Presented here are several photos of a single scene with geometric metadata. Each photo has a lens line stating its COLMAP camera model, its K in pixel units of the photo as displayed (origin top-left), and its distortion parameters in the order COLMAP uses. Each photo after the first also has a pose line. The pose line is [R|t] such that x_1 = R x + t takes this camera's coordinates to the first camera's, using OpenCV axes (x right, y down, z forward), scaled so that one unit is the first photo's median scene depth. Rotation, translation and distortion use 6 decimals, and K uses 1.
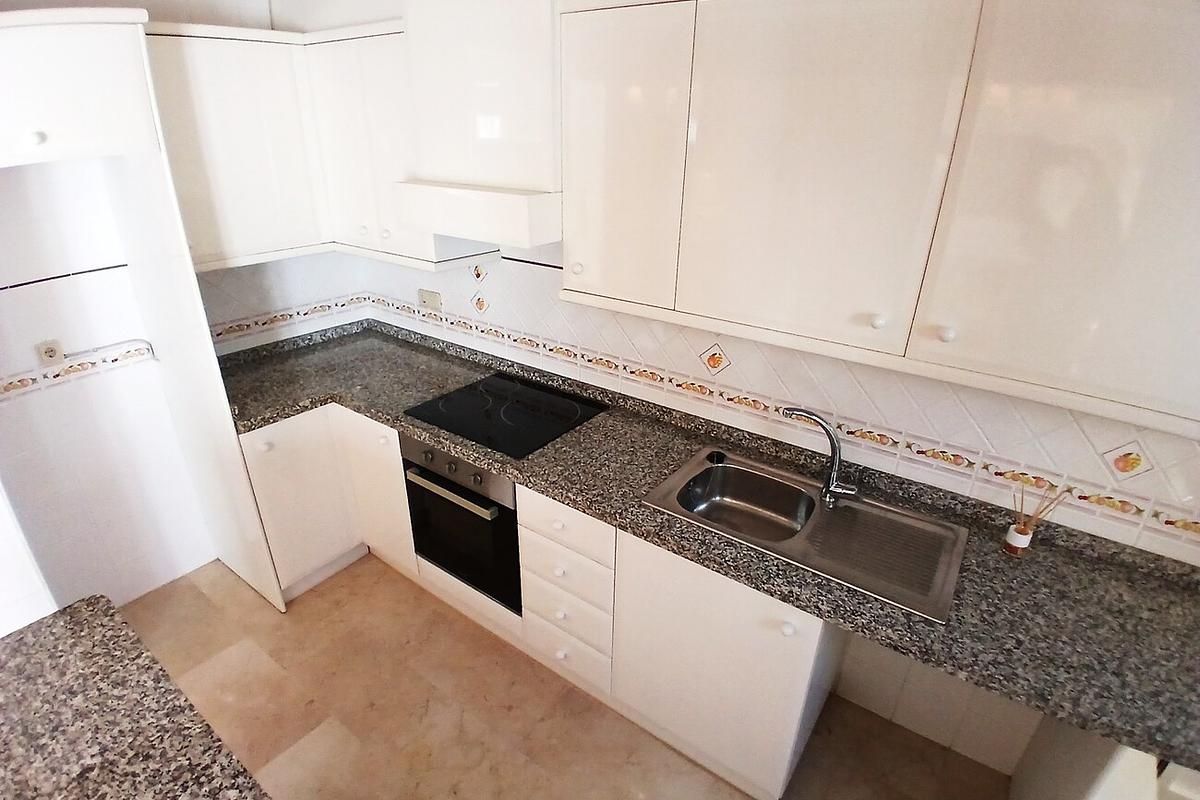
lens RADIAL K [[607.5, 0, 600.0], [0, 607.5, 400.0], [0, 0, 1]] dist [-0.000727, -0.045724]
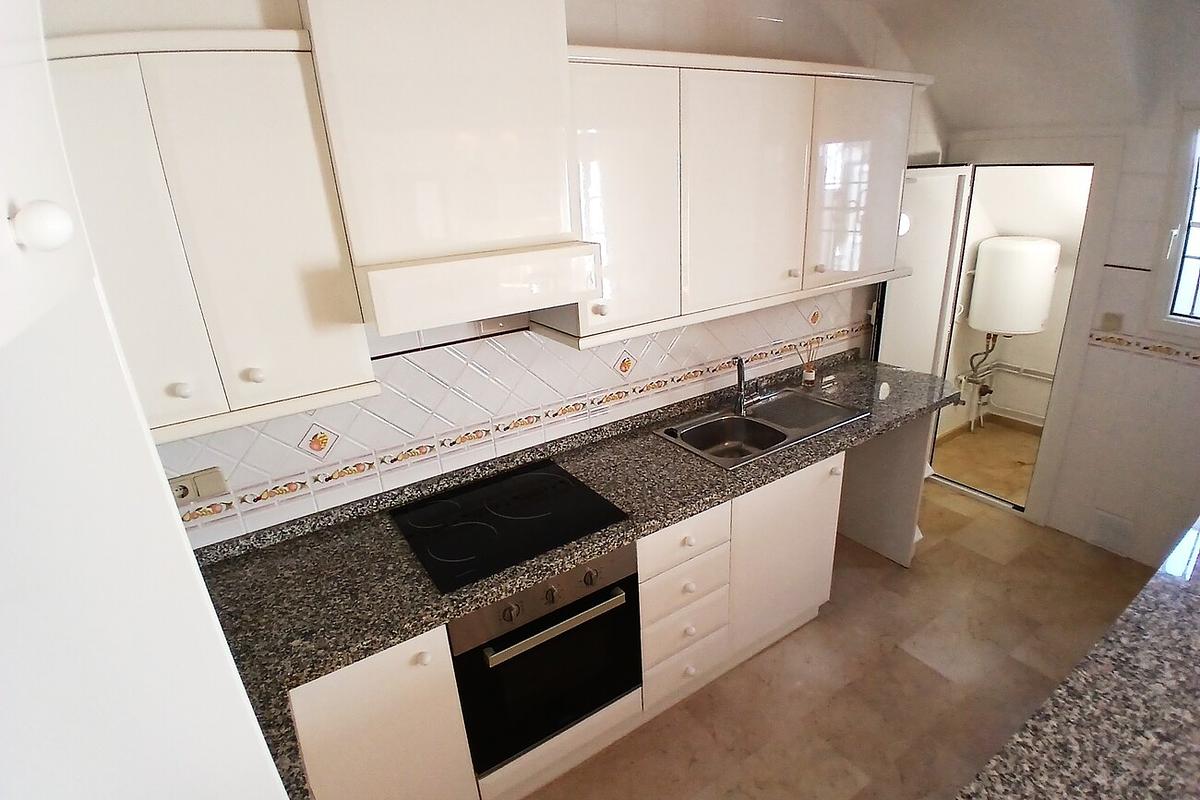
lens RADIAL K [[598.9, 0, 600.0], [0, 598.9, 400.0], [0, 0, 1]] dist [0.003002, -0.040437]
pose [[0.351271, -0.371380, 0.859468, -1.069956], [0.428346, 0.880010, 0.205188, -0.334903], [-0.832544, 0.296073, 0.468201, 0.651785]]
